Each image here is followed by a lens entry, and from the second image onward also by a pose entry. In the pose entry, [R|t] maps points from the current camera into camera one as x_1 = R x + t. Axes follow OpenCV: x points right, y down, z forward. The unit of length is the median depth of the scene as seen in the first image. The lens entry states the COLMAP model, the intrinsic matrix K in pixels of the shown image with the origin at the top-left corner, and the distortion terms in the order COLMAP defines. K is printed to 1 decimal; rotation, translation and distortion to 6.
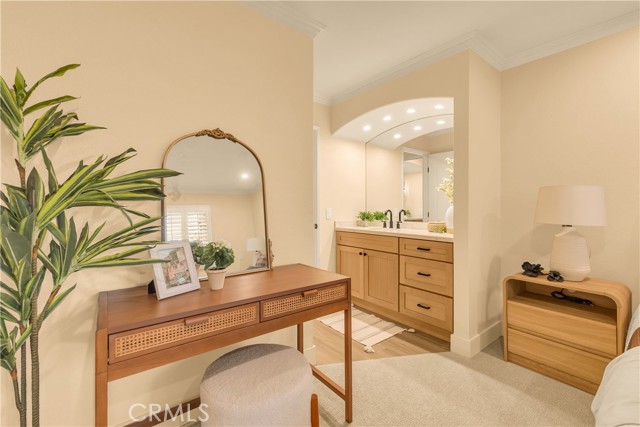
lens RADIAL K [[279.6, 0, 322.0], [0, 279.6, 208.2], [0, 0, 1]] dist [0.001504, 0.000035]
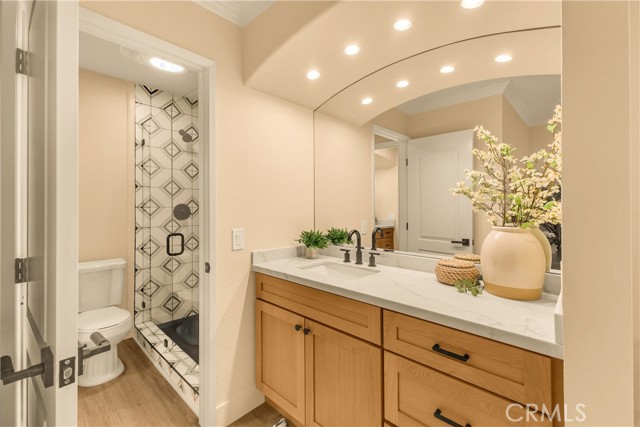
lens RADIAL K [[279.6, 0, 322.0], [0, 279.6, 208.2], [0, 0, 1]] dist [0.001504, 0.000035]
pose [[0.990057, -0.004517, 0.140596, 0.115033], [0.004365, 0.999990, 0.001387, -0.040177], [-0.140601, -0.000760, 0.990066, 0.538543]]
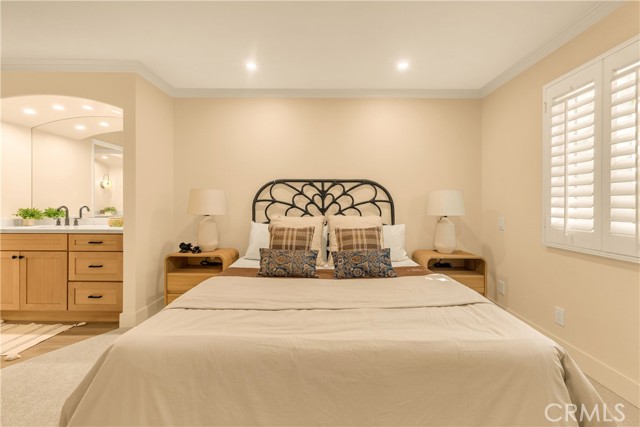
lens RADIAL K [[278.0, 0, 322.3], [0, 278.0, 203.1], [0, 0, 1]] dist [0.003854, -0.000190]
pose [[0.632492, 0.002418, 0.774563, 0.073519], [0.002740, 0.999982, -0.005359, 0.004634], [-0.774562, 0.005512, 0.632474, -0.273901]]
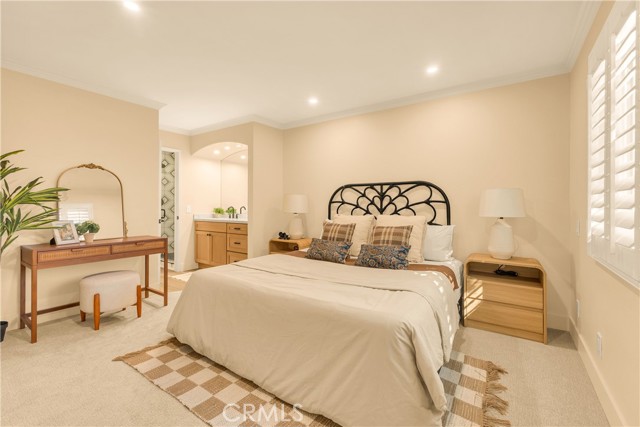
lens RADIAL K [[278.0, 0, 322.3], [0, 278.0, 203.1], [0, 0, 1]] dist [0.003854, -0.000190]
pose [[0.957356, -0.001135, 0.288908, 0.305924], [0.004395, 0.999934, -0.010638, 0.007320], [-0.288877, 0.011454, 0.957298, -0.667716]]
